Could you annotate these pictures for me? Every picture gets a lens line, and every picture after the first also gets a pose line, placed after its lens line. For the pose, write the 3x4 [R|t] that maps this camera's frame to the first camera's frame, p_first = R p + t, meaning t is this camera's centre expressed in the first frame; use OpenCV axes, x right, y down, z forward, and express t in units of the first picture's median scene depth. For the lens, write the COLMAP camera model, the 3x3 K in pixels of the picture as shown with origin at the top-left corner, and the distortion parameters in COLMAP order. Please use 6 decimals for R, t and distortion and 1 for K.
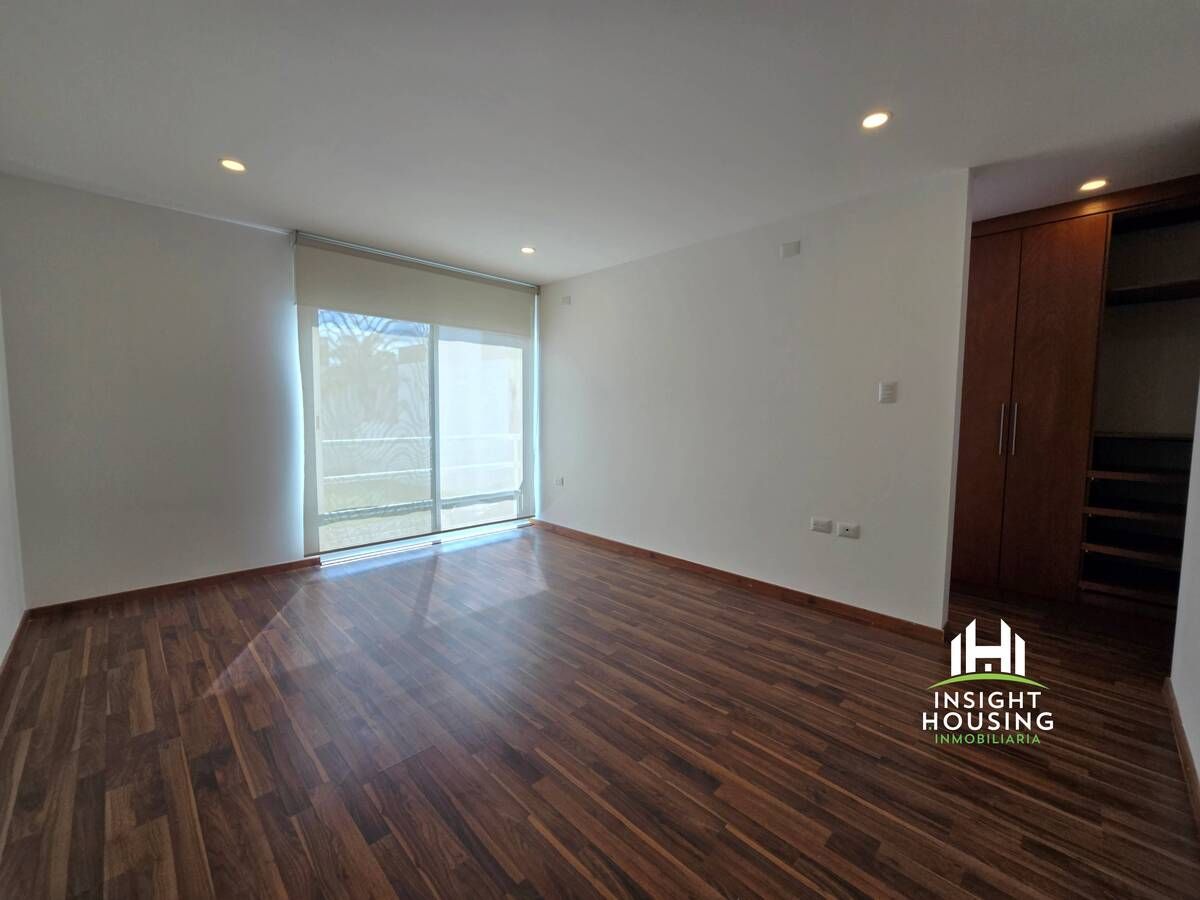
lens RADIAL K [[484.4, 0, 600.2], [0, 484.4, 448.9], [0, 0, 1]] dist [0.003865, 0.000652]
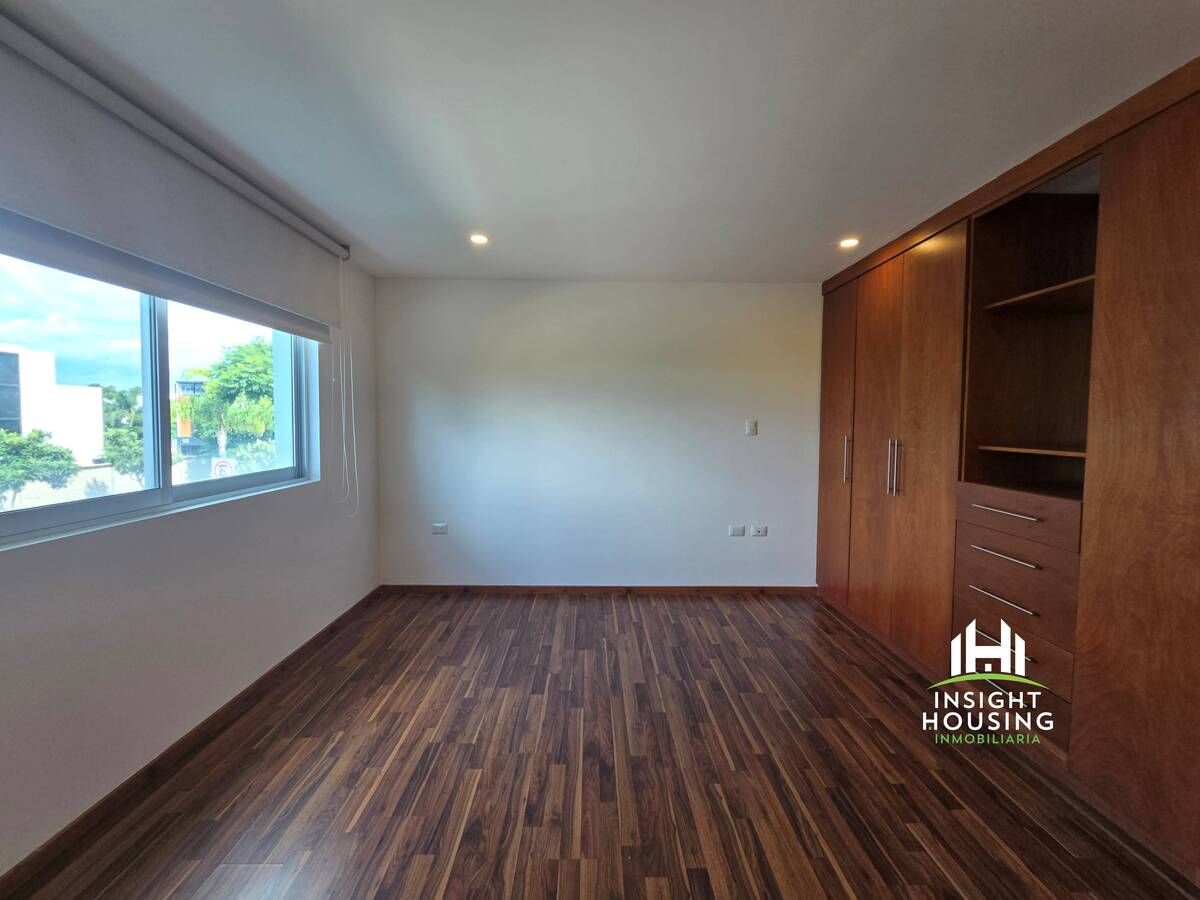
lens RADIAL K [[484.4, 0, 599.9], [0, 484.4, 448.0], [0, 0, 1]] dist [0.003865, 0.000652]
pose [[-0.724079, -0.035641, 0.688795, -1.648166], [0.046664, 0.993844, 0.100480, -0.152971], [-0.688136, 0.104898, -0.717959, 1.856905]]
